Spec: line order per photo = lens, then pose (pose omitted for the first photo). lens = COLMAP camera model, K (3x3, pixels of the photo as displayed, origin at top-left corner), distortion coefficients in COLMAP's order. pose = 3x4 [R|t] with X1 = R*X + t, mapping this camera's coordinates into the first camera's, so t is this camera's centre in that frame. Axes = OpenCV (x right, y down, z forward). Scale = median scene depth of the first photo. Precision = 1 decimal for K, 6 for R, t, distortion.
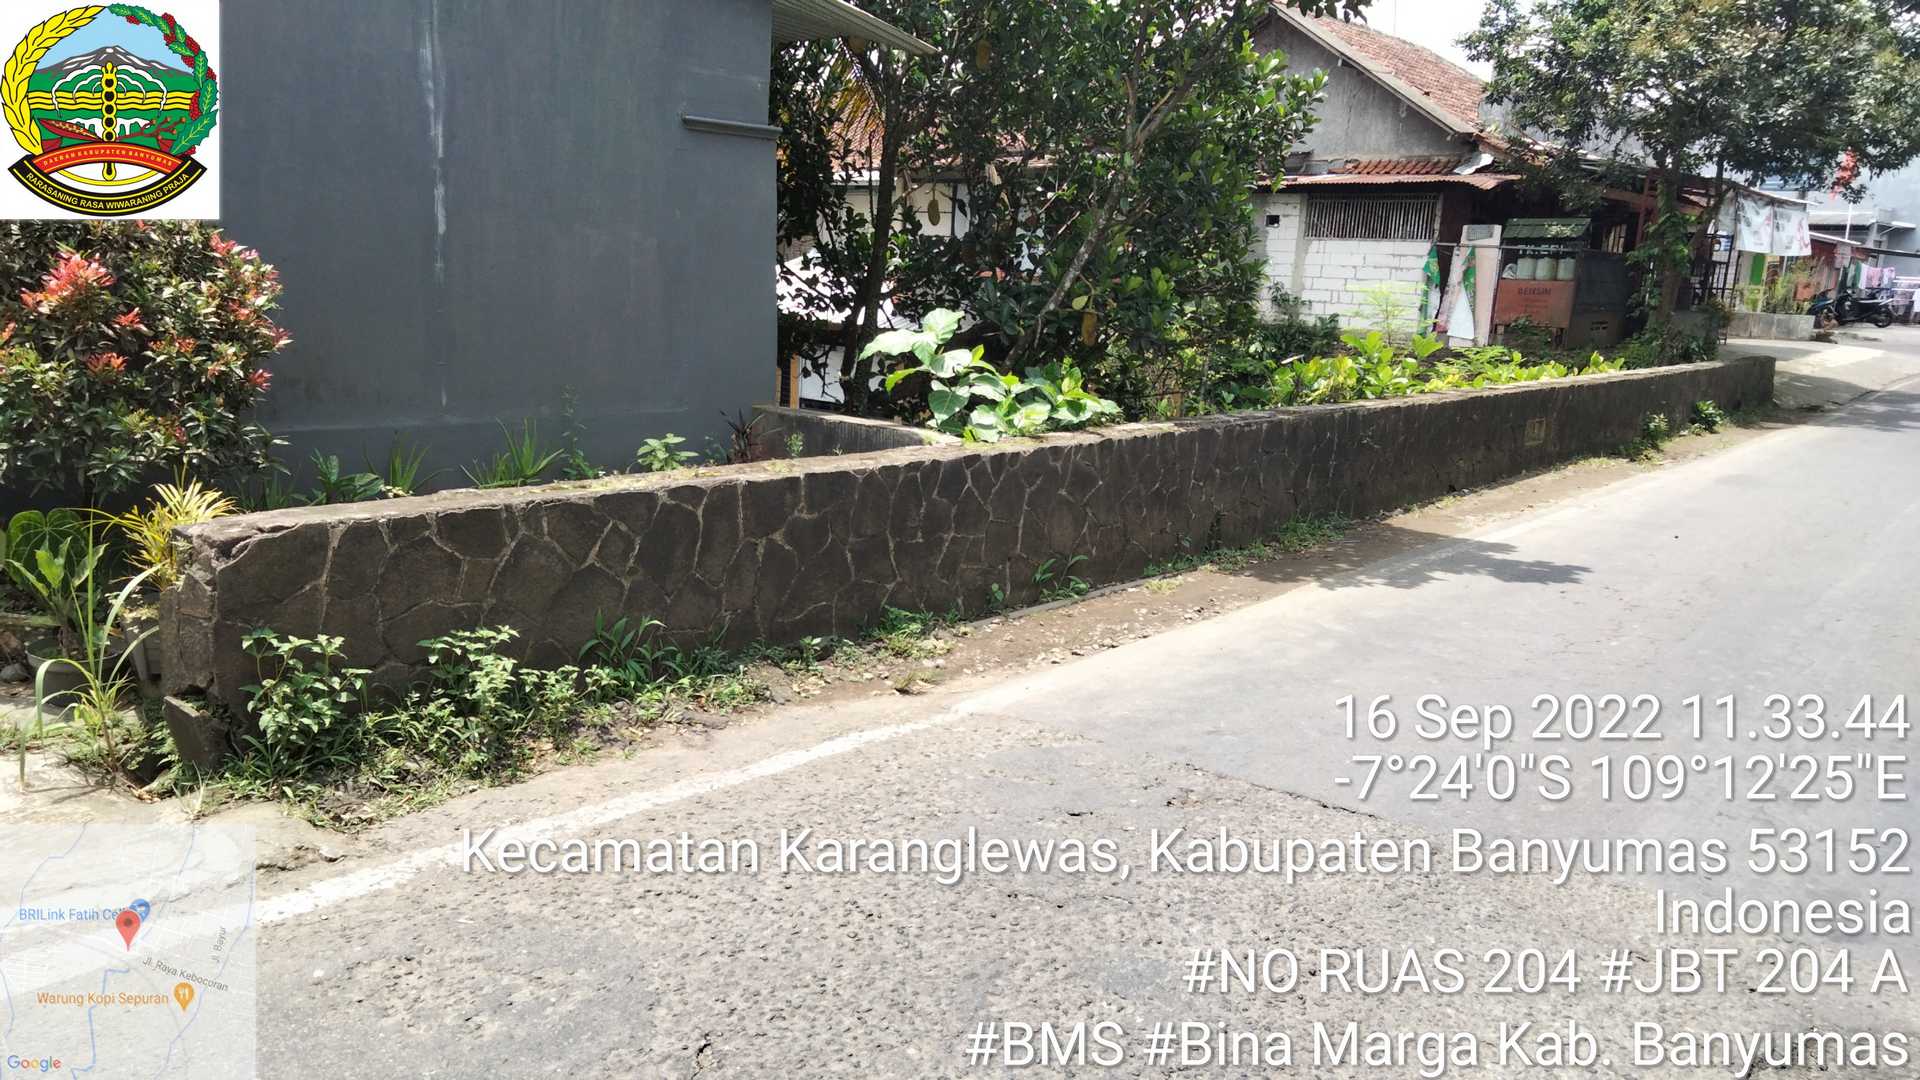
lens RADIAL K [[1409.4, 0, 957.7], [0, 1409.4, 546.6], [0, 0, 1]] dist [0.024817, 0.000372]
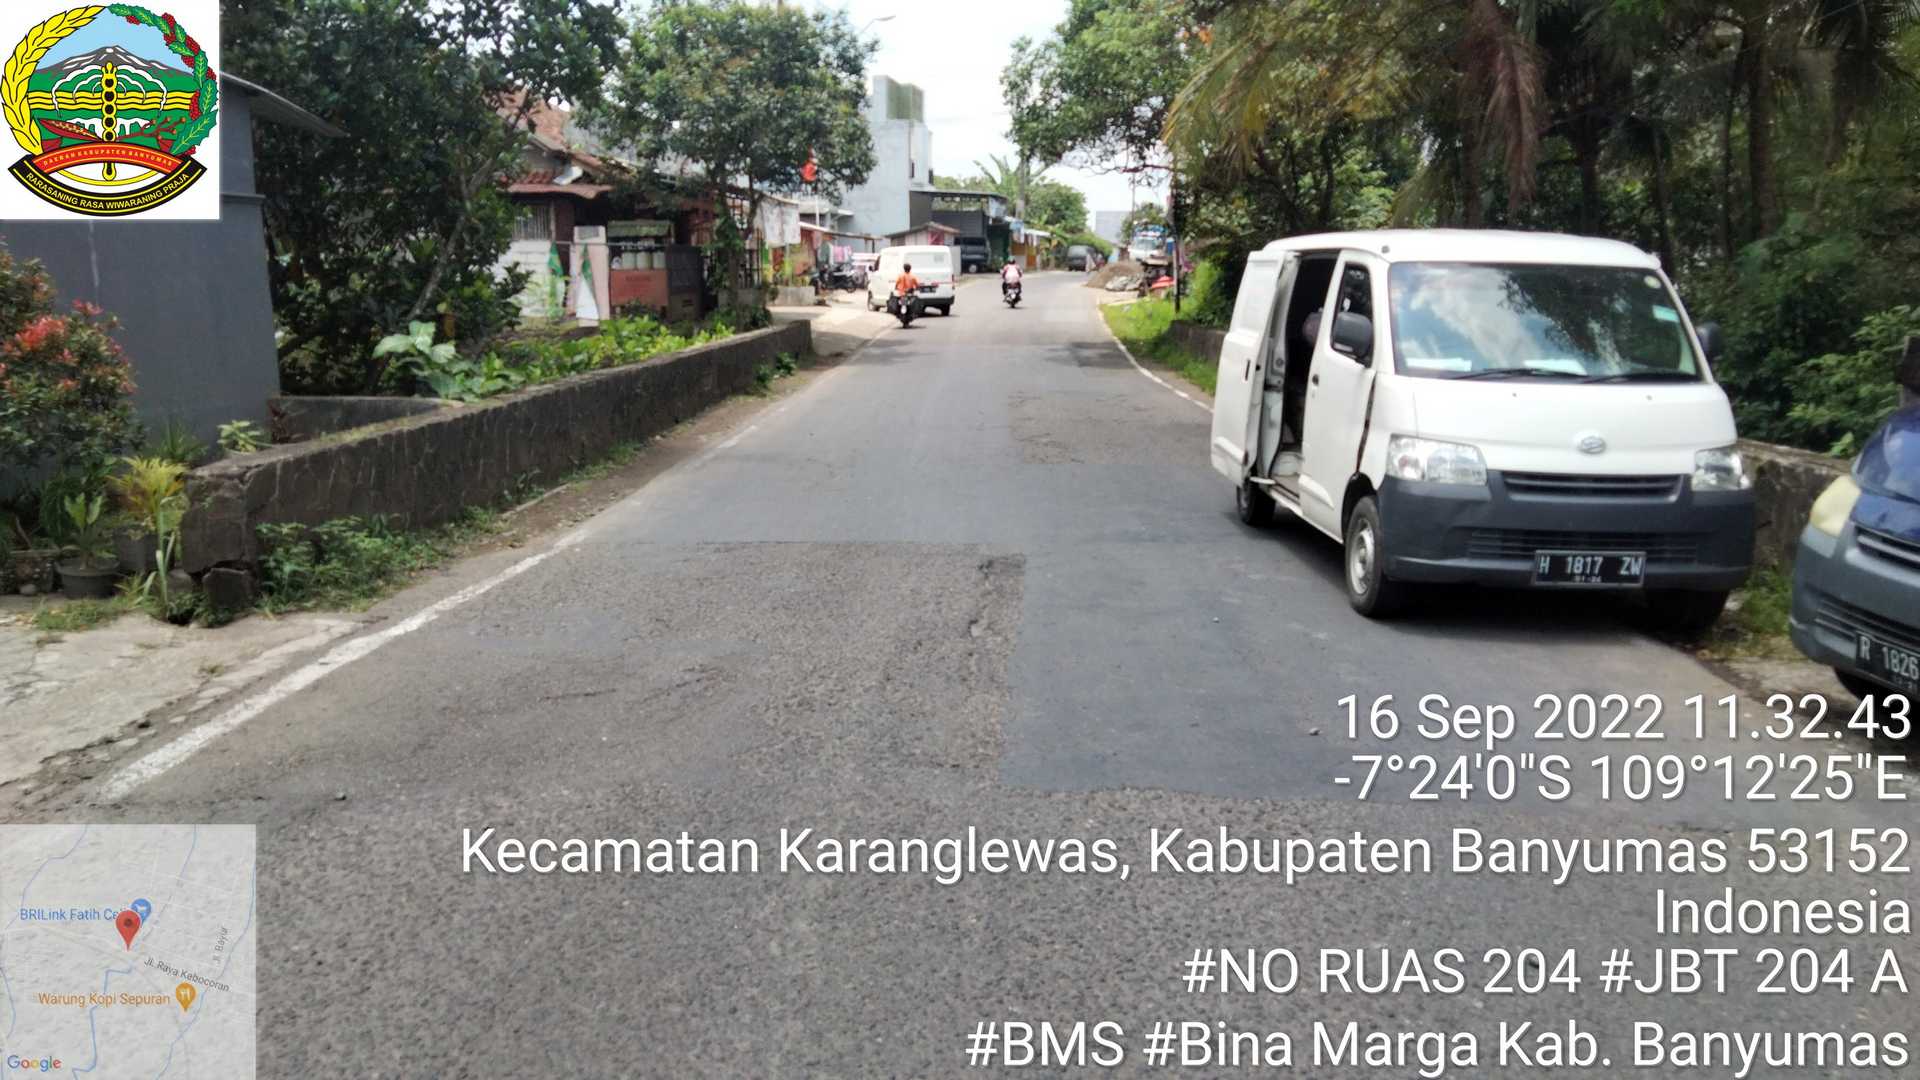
lens RADIAL K [[1409.4, 0, 961.4], [0, 1409.4, 537.5], [0, 0, 1]] dist [0.024817, 0.000372]
pose [[0.784570, -0.156676, 0.599918, -0.157411], [0.153387, 0.986518, 0.057042, 0.019211], [-0.600768, 0.047266, 0.798025, -0.164001]]
